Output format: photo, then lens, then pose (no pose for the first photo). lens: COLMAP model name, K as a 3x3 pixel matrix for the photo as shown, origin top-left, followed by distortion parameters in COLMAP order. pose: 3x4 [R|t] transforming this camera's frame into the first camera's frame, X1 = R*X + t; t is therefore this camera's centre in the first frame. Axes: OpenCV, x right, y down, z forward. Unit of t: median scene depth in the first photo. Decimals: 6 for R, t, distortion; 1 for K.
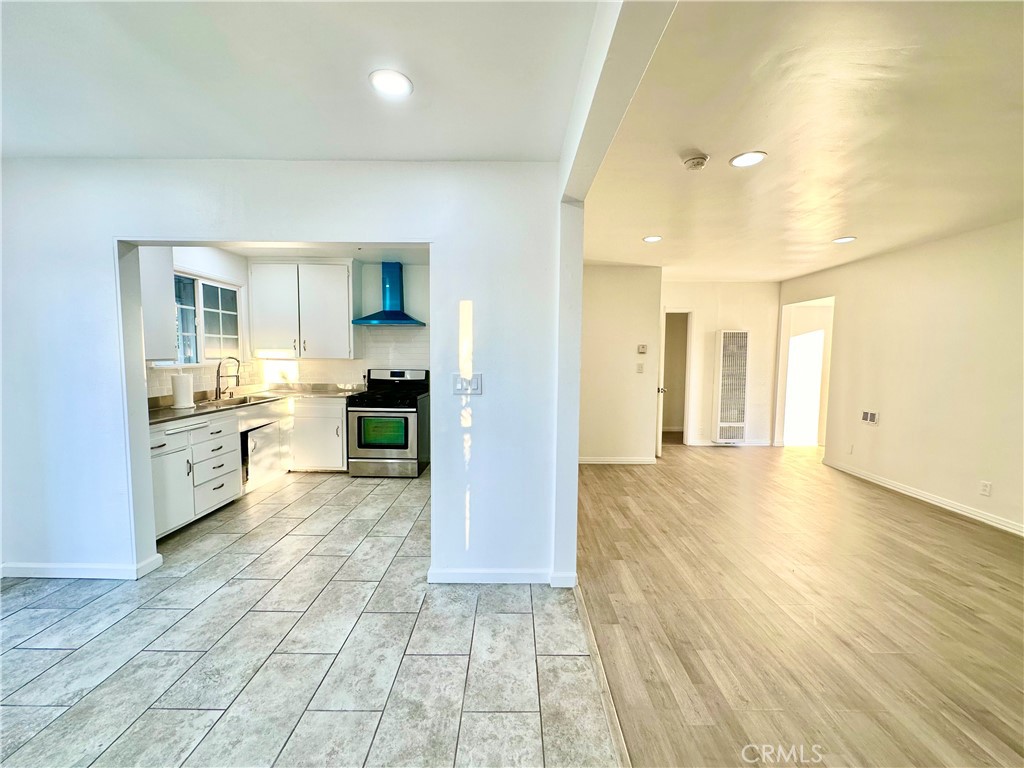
lens RADIAL K [[407.5, 0, 512.8], [0, 407.5, 384.0], [0, 0, 1]] dist [-0.003217, 0.000660]
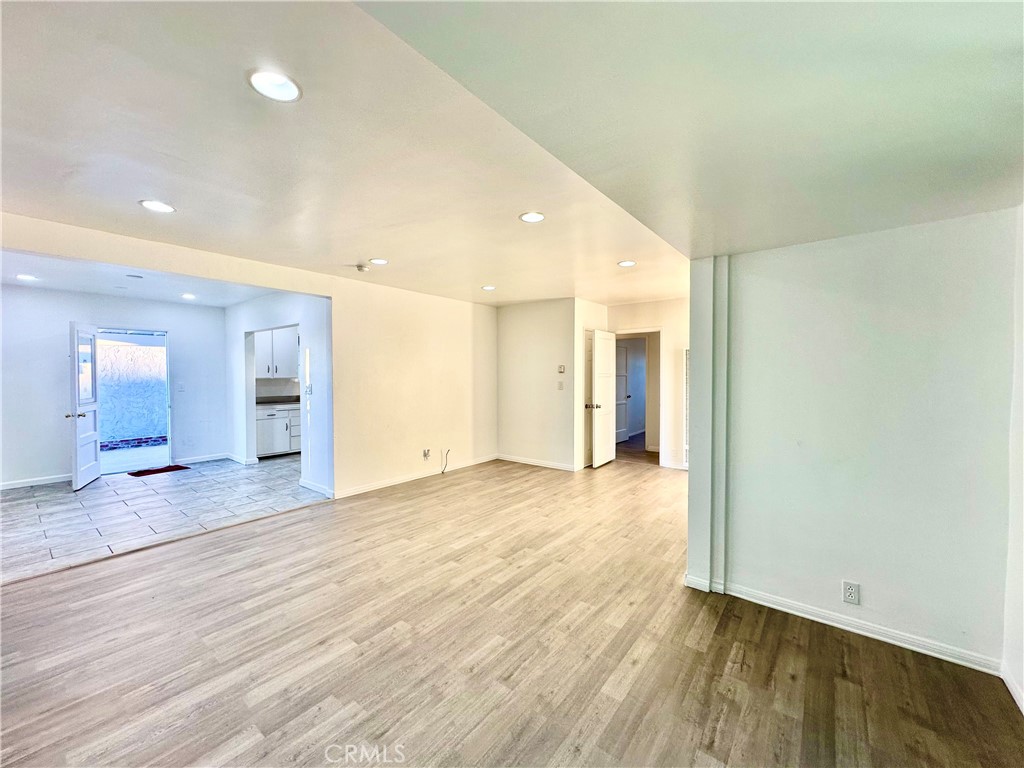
lens RADIAL K [[407.5, 0, 512.6], [0, 407.5, 381.1], [0, 0, 1]] dist [-0.003217, 0.000660]
pose [[0.787258, 0.003286, -0.616614, 1.785597], [-0.039284, 0.998222, -0.044836, 0.010939], [0.615371, 0.059521, 0.785988, 0.007138]]
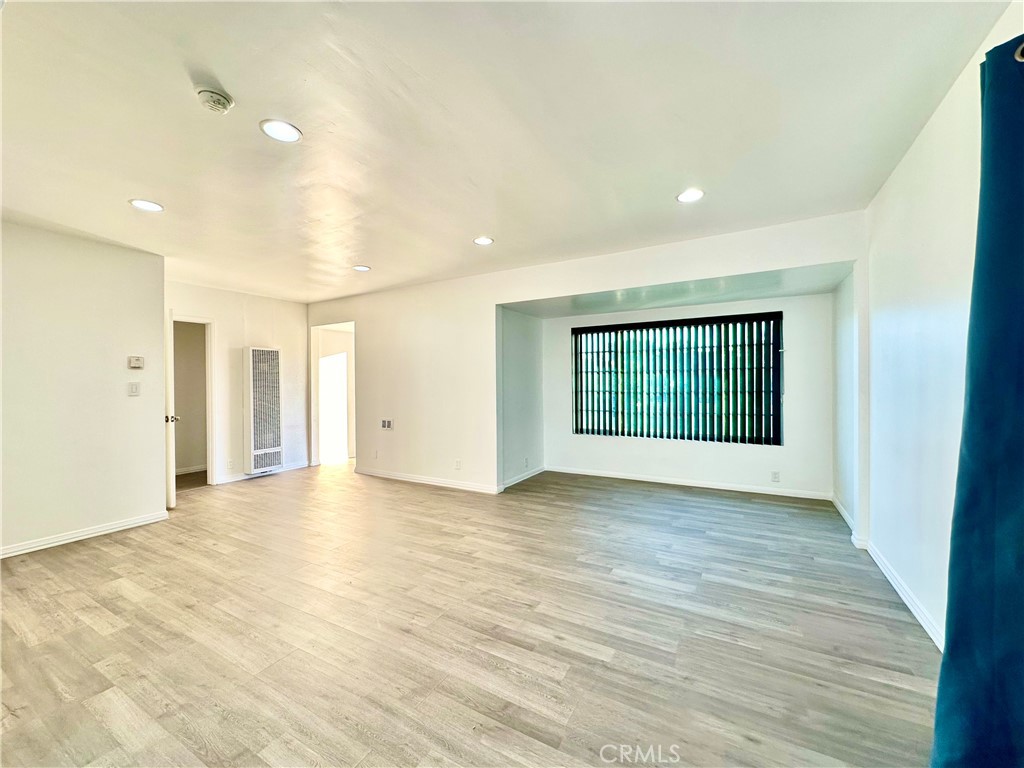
lens RADIAL K [[407.5, 0, 510.7], [0, 407.5, 382.4], [0, 0, 1]] dist [-0.003217, 0.000660]
pose [[0.495843, -0.011041, 0.868342, 0.044906], [0.080716, 0.996177, -0.033425, 0.048915], [-0.864653, 0.086663, 0.494838, 0.153292]]
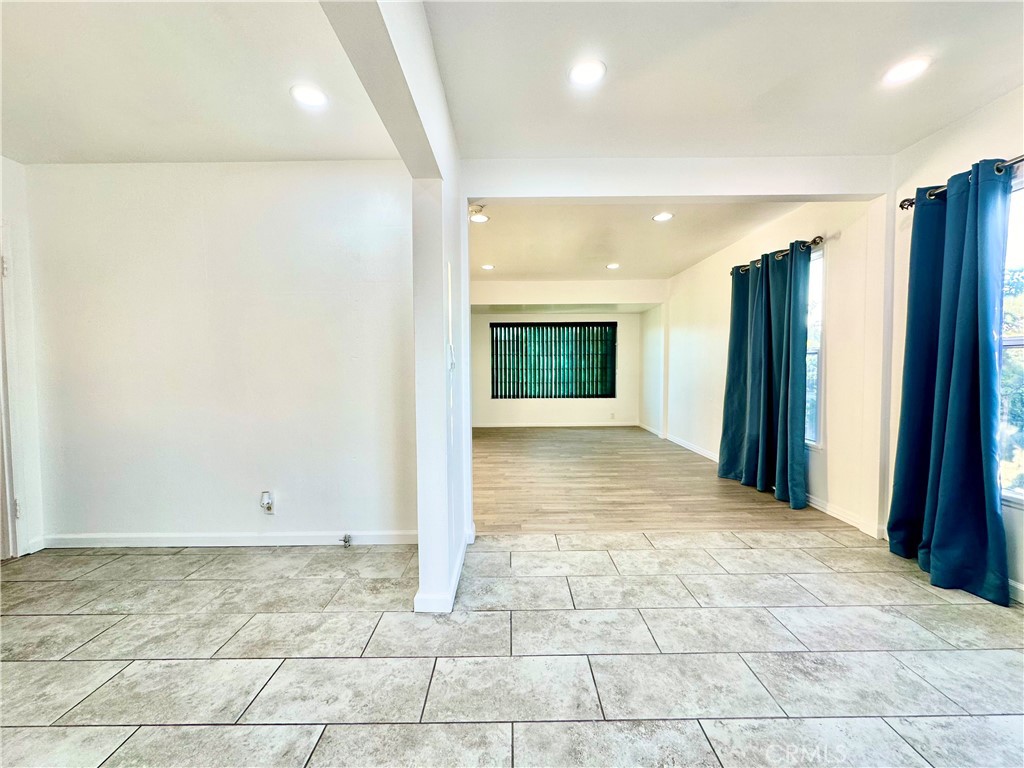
lens RADIAL K [[407.5, 0, 513.9], [0, 407.5, 375.4], [0, 0, 1]] dist [-0.003217, 0.000660]
pose [[-0.009140, -0.031487, 0.999462, -0.903255], [0.084717, 0.995886, 0.032149, 0.021378], [-0.996363, 0.084965, -0.006435, 0.786635]]
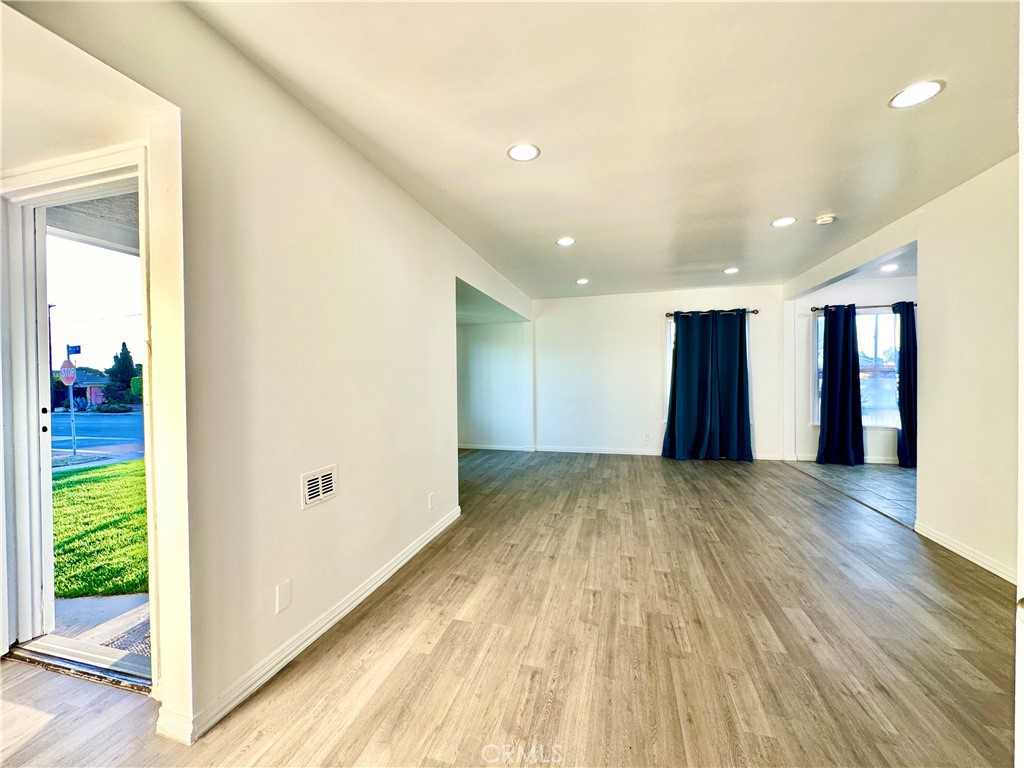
lens RADIAL K [[407.5, 0, 512.6], [0, 407.5, 384.4], [0, 0, 1]] dist [-0.003217, 0.000660]
pose [[-0.966514, -0.001740, 0.256608, 0.979239], [0.023238, 0.995275, 0.094275, -0.105809], [-0.255560, 0.097082, -0.961907, 2.325399]]
